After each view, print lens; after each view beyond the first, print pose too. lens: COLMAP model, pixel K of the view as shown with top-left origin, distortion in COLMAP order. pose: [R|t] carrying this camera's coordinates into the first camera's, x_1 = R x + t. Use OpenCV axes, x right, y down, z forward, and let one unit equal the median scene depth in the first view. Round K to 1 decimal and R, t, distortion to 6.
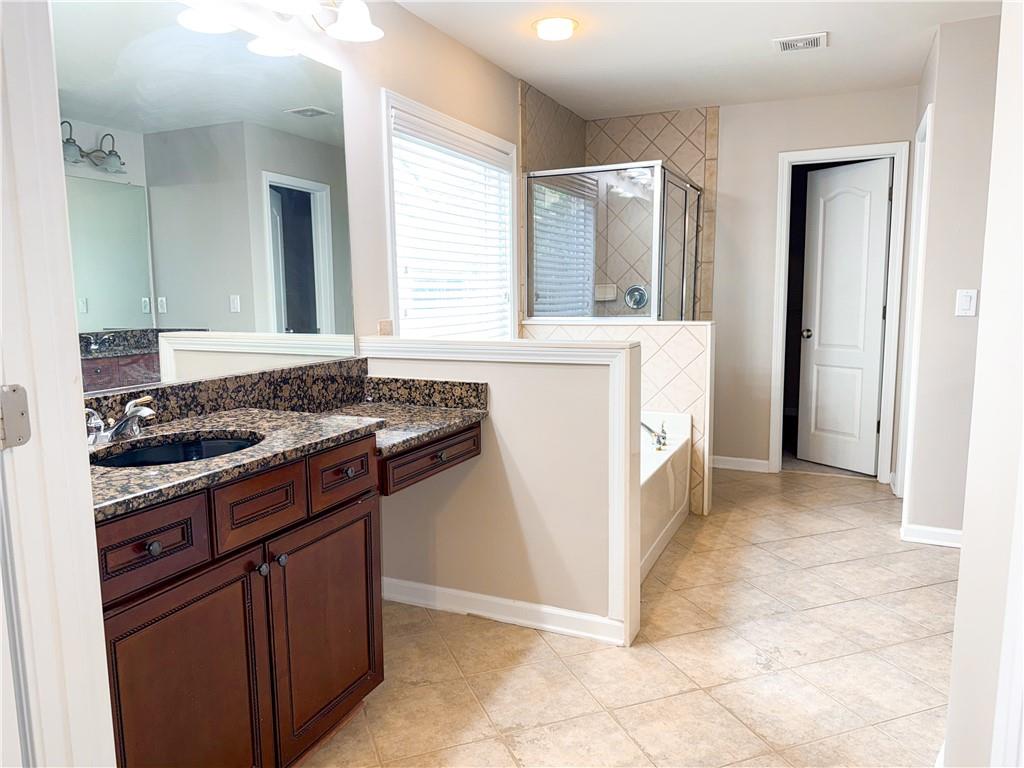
lens RADIAL K [[723.4, 0, 513.9], [0, 723.4, 388.2], [0, 0, 1]] dist [0.121305, -0.154755]
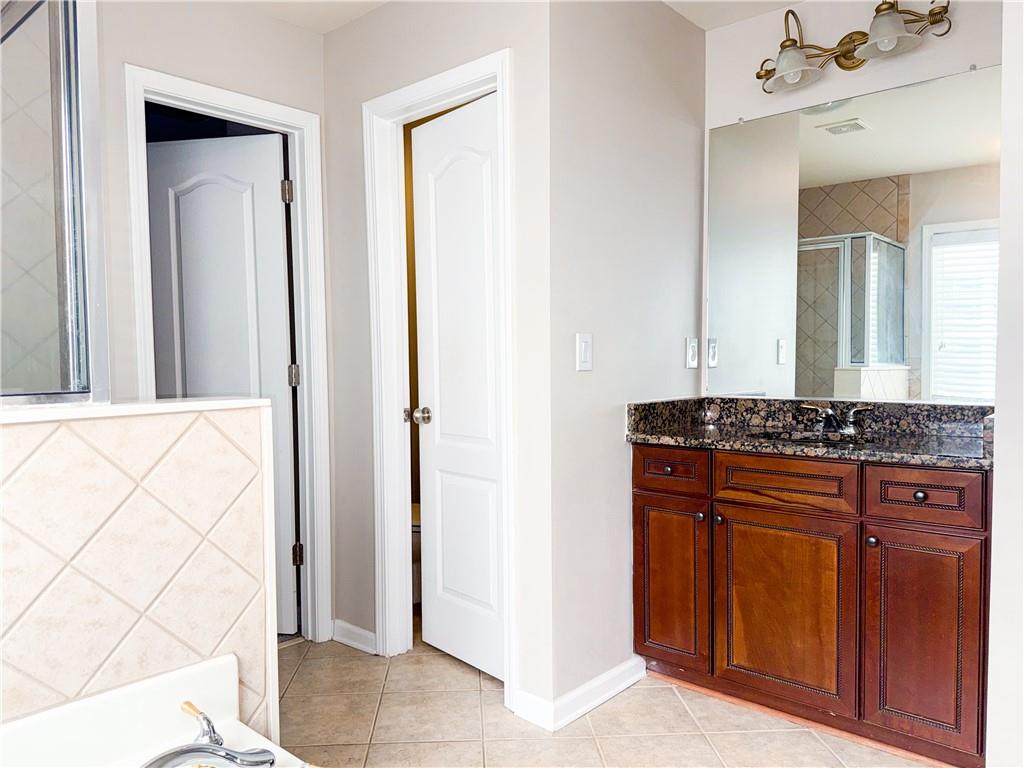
lens RADIAL K [[738.8, 0, 512.0], [0, 738.8, 384.0], [0, 0, 1]] dist [0.001165, 0.001221]
pose [[0.304167, -0.027326, 0.952227, -0.060058], [0.129601, 0.991482, -0.012945, -0.070042], [-0.943762, 0.127347, 0.305117, 0.692777]]
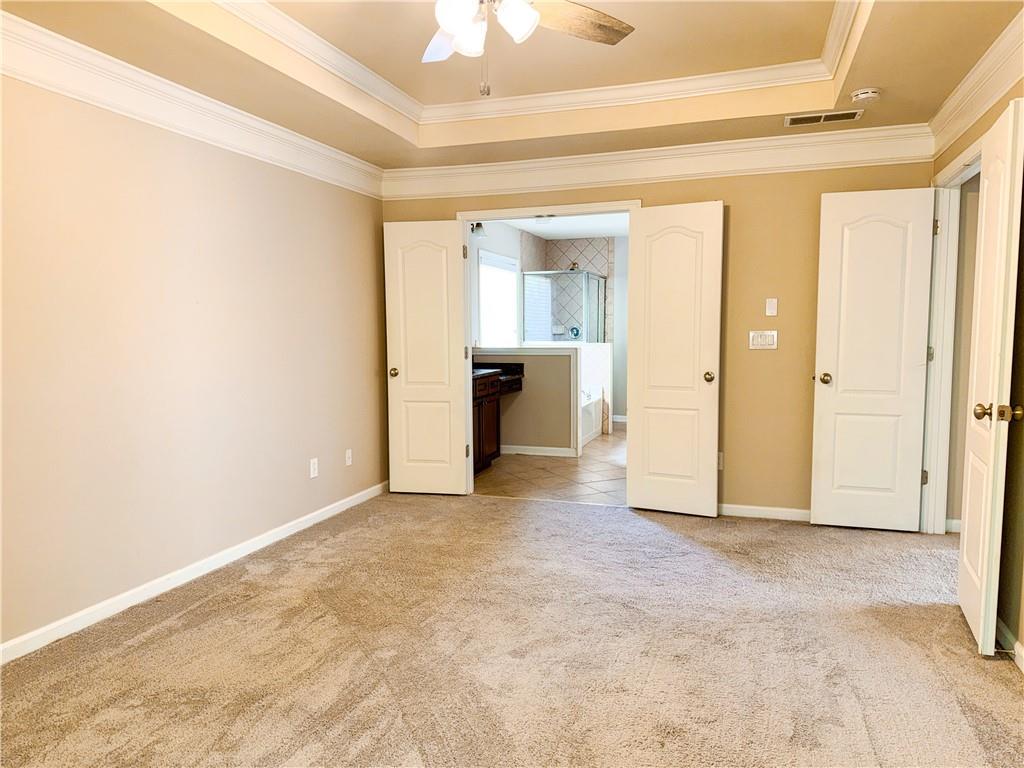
lens RADIAL K [[723.4, 0, 513.9], [0, 723.4, 388.2], [0, 0, 1]] dist [0.121305, -0.154755]
pose [[0.995018, -0.004460, 0.099597, -0.215800], [0.009574, 0.998656, -0.050930, 0.139690], [-0.099236, 0.051630, 0.993724, -1.031275]]
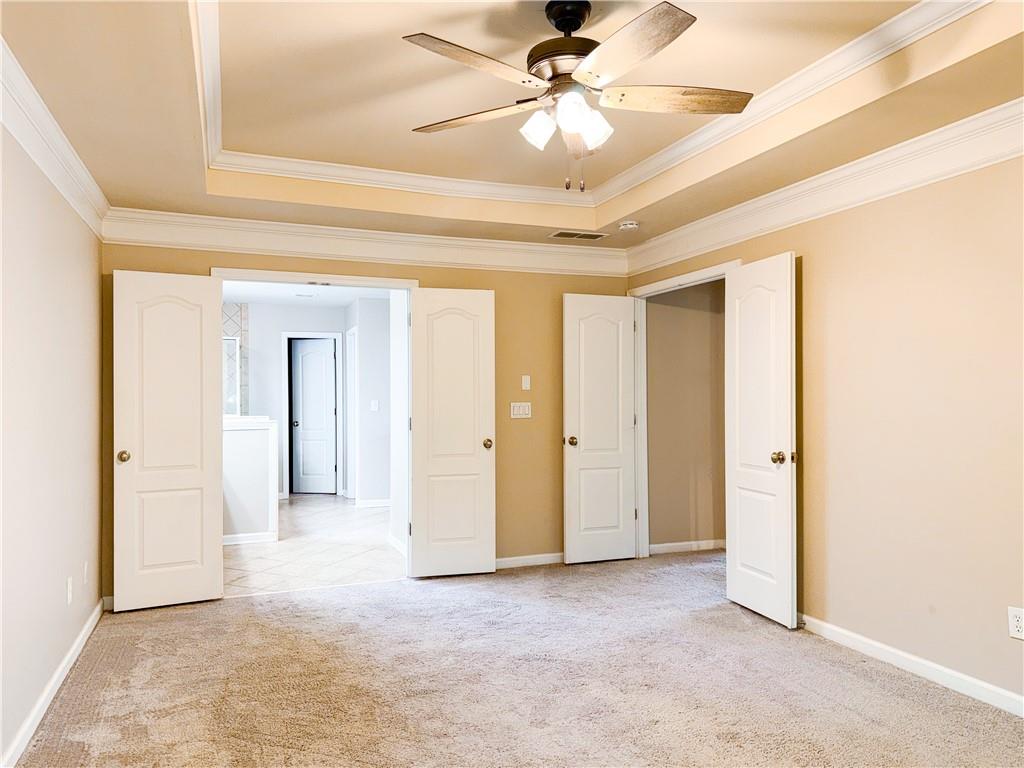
lens RADIAL K [[723.4, 0, 513.9], [0, 723.4, 388.2], [0, 0, 1]] dist [0.121305, -0.154755]
pose [[0.701581, 0.013324, 0.712465, -0.658156], [0.093797, 0.989399, -0.110867, 0.115182], [-0.706389, 0.144609, 0.692894, -0.846815]]
